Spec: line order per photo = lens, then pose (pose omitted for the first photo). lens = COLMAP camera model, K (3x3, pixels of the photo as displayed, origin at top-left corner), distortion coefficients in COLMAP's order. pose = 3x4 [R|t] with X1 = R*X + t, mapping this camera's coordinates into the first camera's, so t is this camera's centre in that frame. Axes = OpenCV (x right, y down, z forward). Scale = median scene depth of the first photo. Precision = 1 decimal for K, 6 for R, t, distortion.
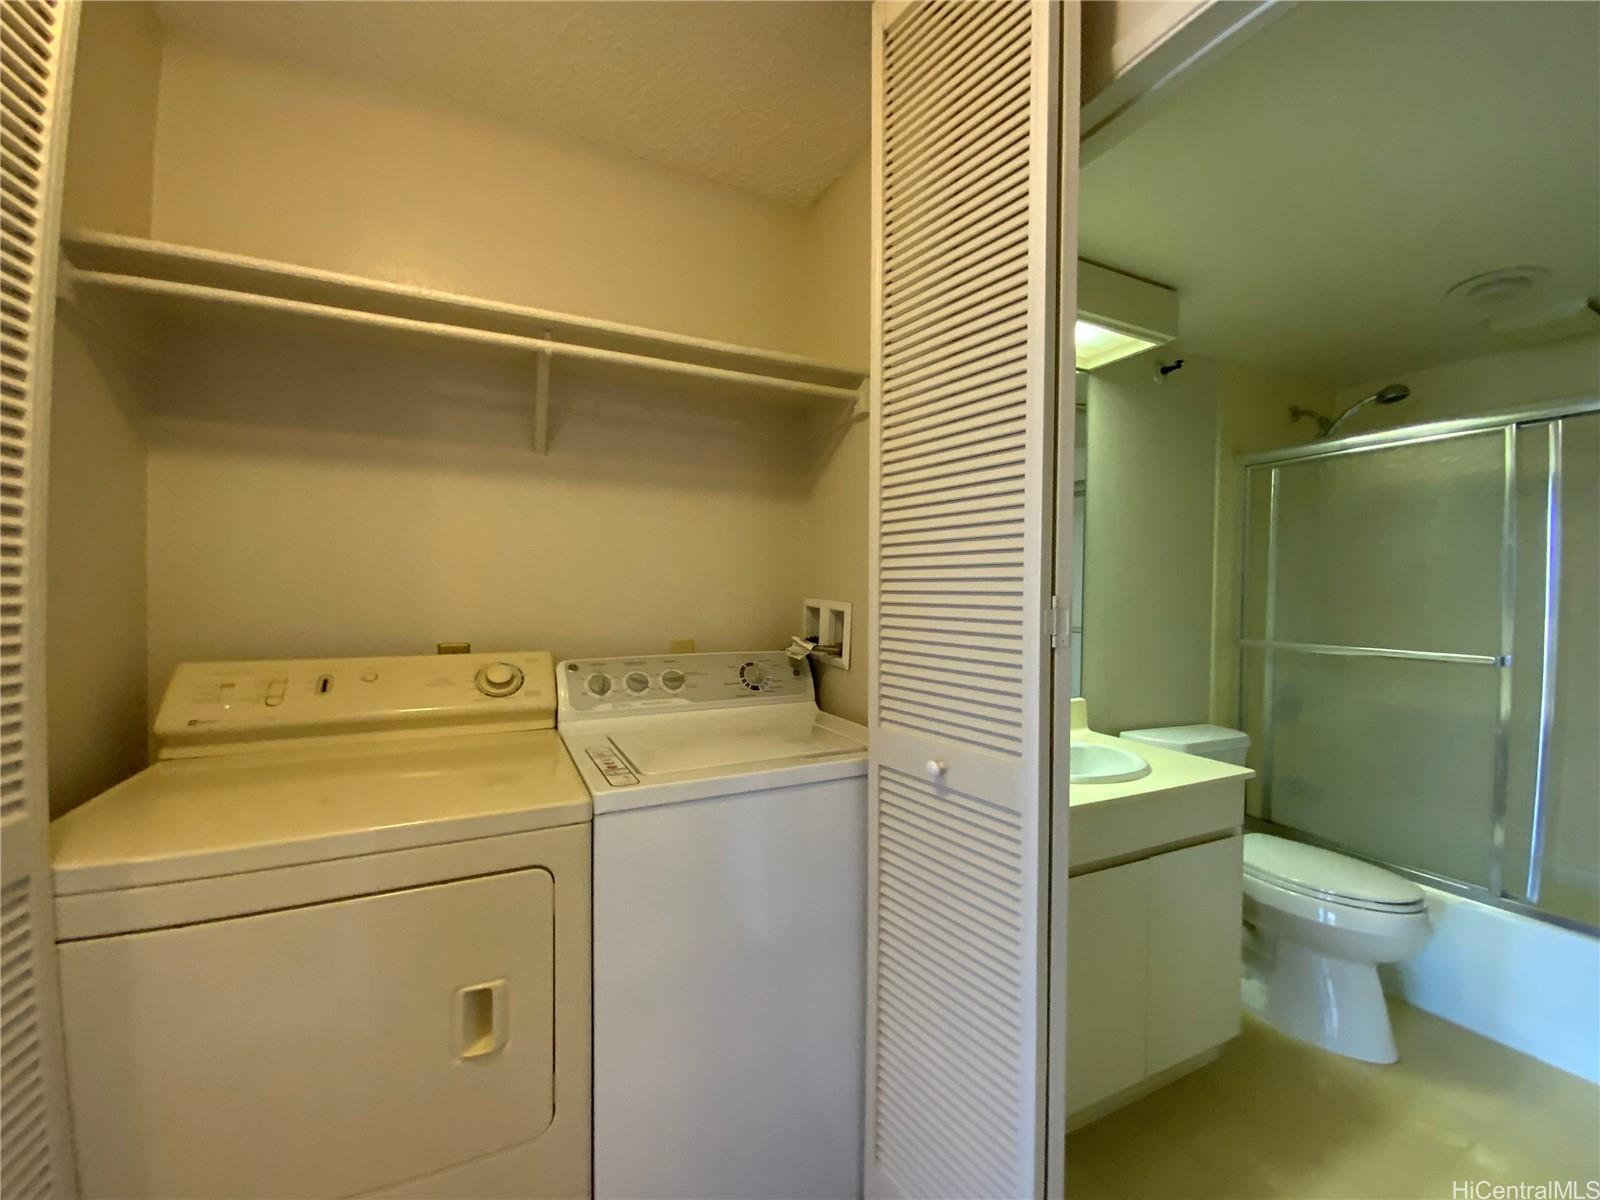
lens RADIAL K [[645.7, 0, 804.9], [0, 645.7, 599.3], [0, 0, 1]] dist [0.035594, -0.026718]
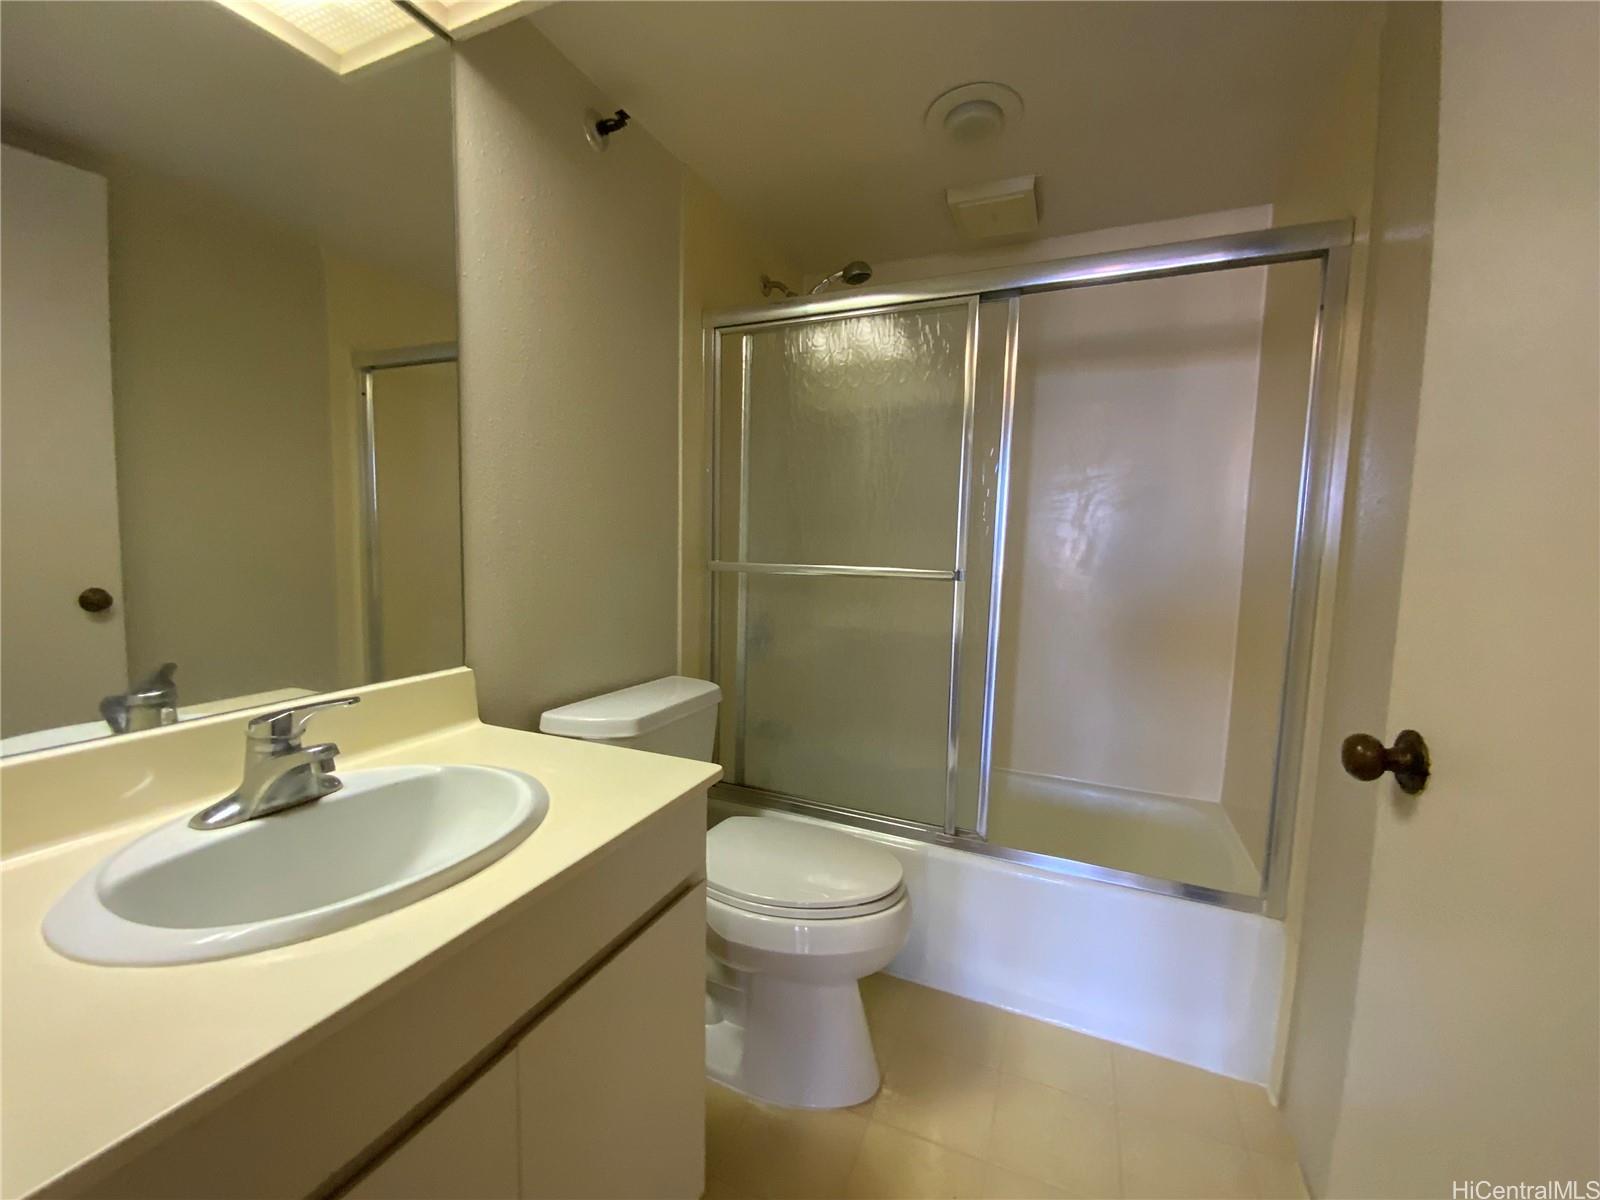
lens RADIAL K [[645.7, 0, 804.9], [0, 645.7, 599.3], [0, 0, 1]] dist [0.035594, -0.026718]
pose [[0.756624, -0.056185, 0.651431, 0.271338], [-0.005913, 0.995672, 0.092743, 0.038208], [-0.653823, -0.074024, 0.753018, 0.377924]]
